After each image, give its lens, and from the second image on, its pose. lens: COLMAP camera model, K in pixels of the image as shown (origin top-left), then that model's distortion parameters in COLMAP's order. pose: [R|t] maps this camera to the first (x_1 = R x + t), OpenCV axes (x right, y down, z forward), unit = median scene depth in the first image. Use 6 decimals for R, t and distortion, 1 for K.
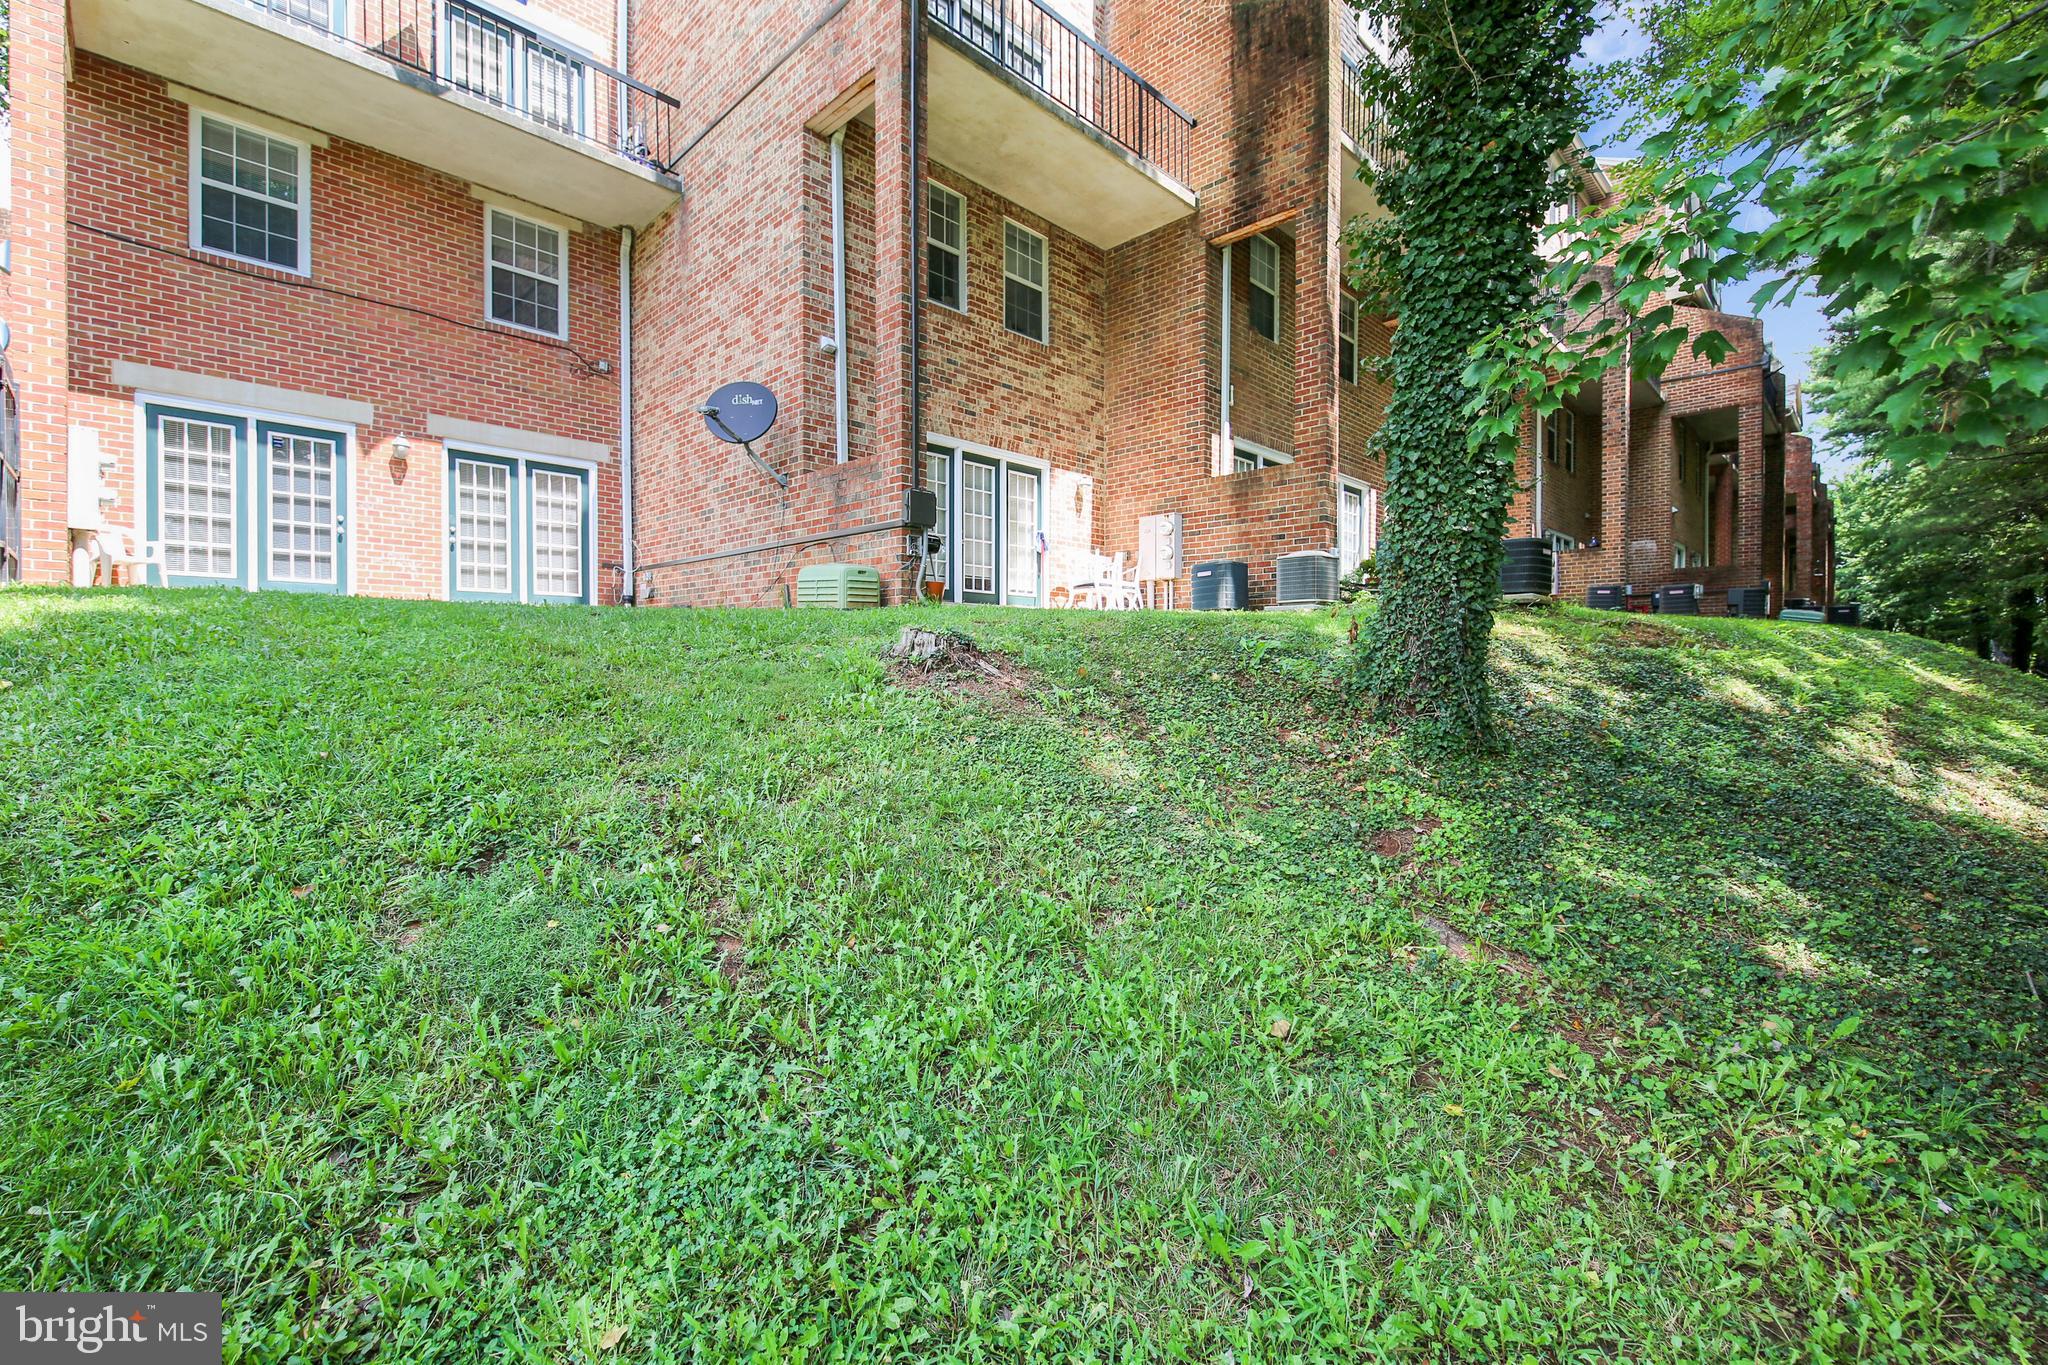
lens RADIAL K [[936.7, 0, 1023.2], [0, 936.7, 674.9], [0, 0, 1]] dist [0.002761, 0.000176]
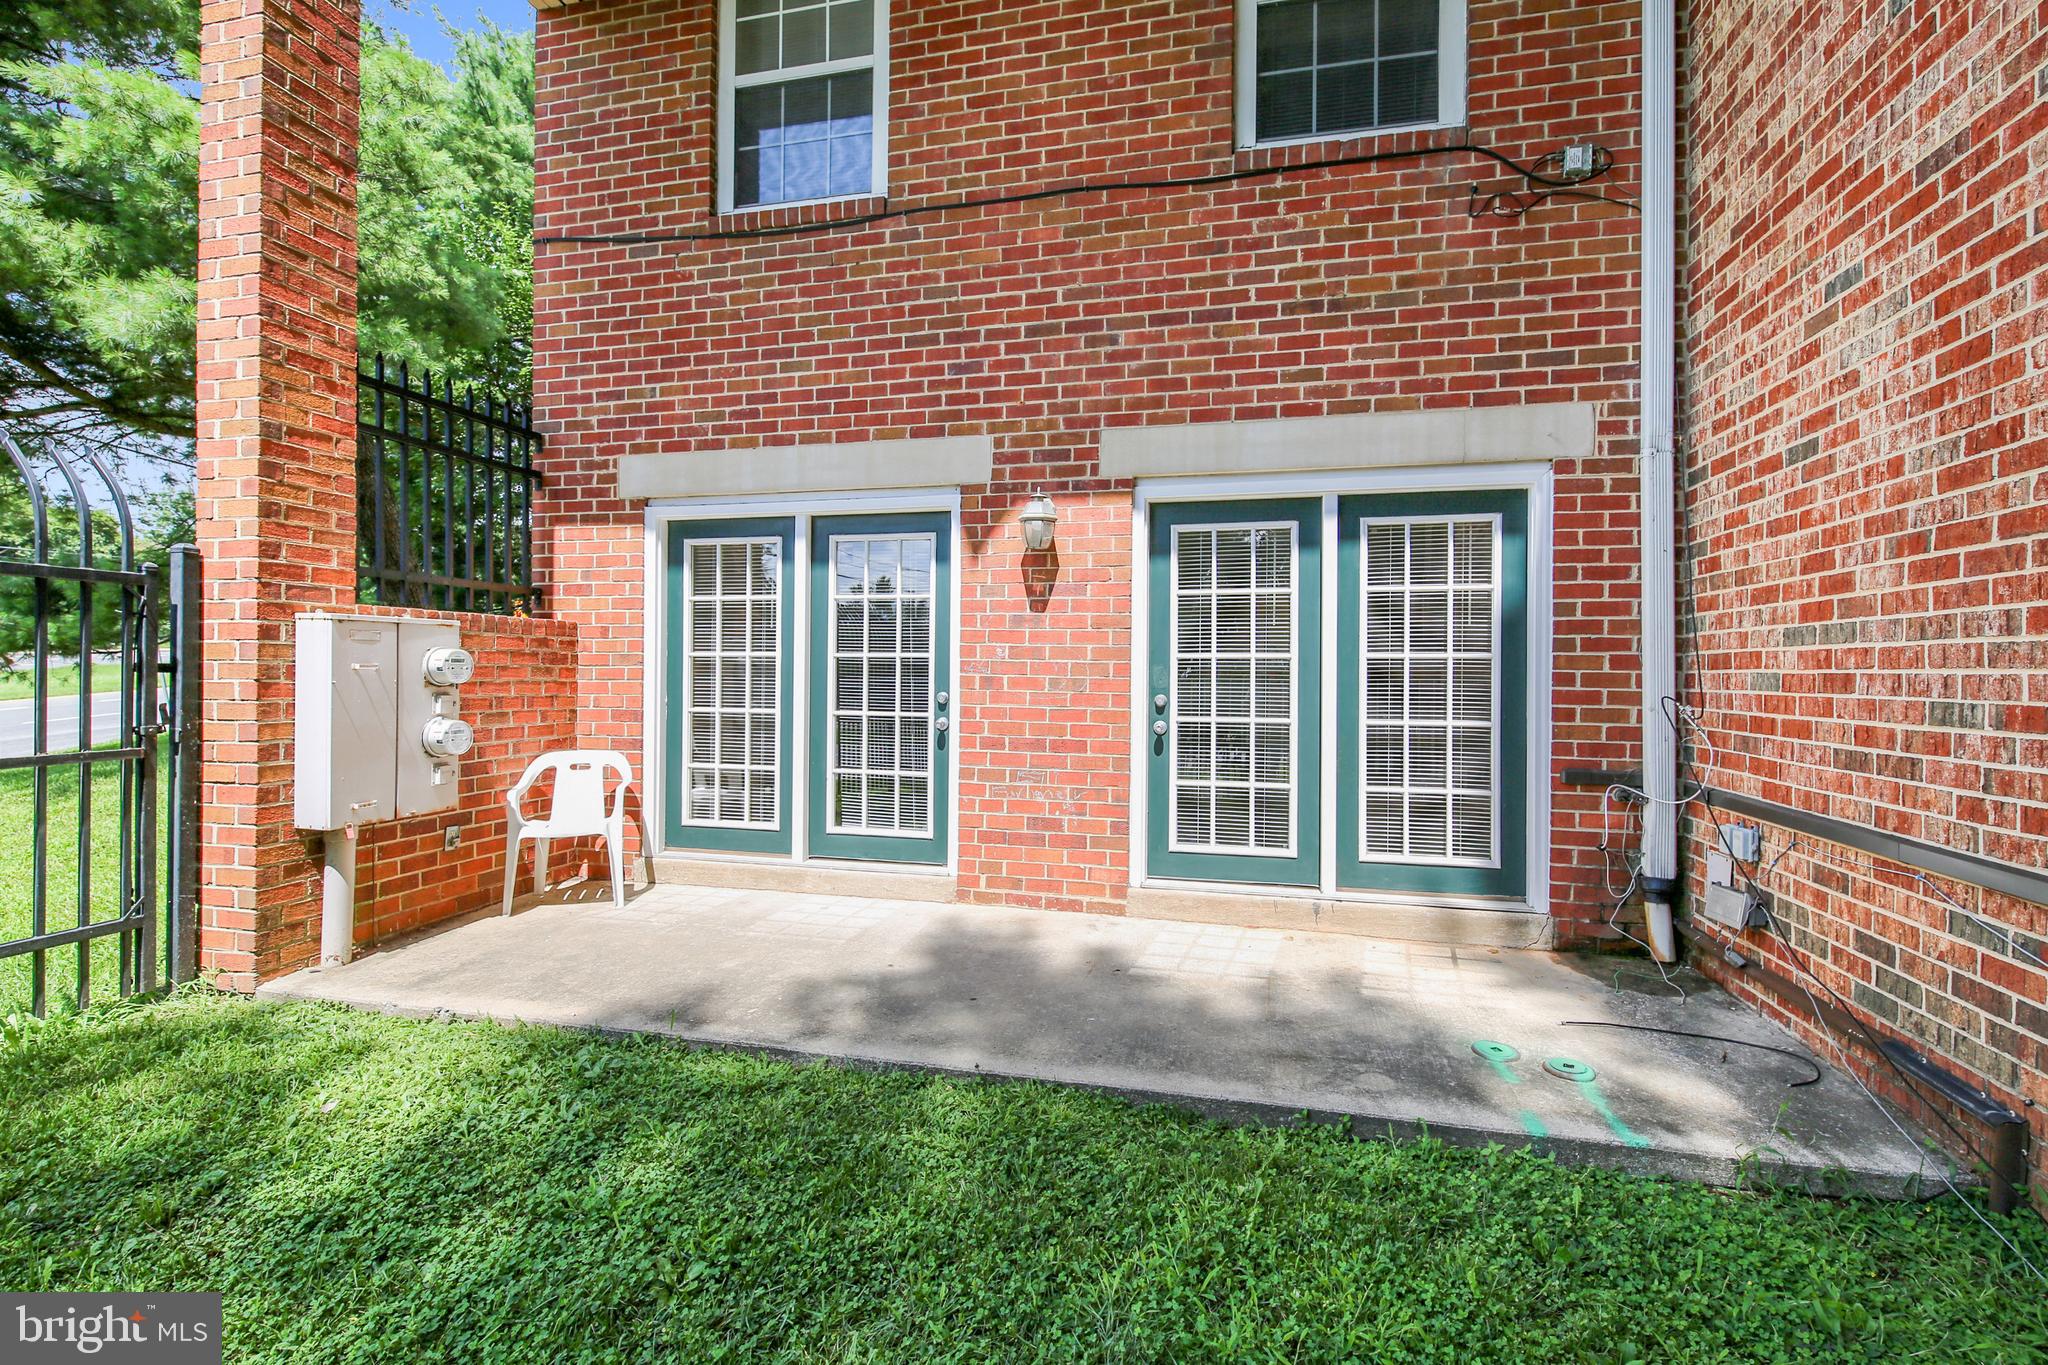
lens RADIAL K [[861.3, 0, 1010.8], [0, 861.3, 673.0], [0, 0, 1]] dist [-0.000103, -0.000313]
pose [[0.495743, 0.007825, -0.868434, -0.312875], [-0.015507, 0.999880, 0.000158, -0.164336], [0.868331, 0.013388, 0.495805, 0.748915]]
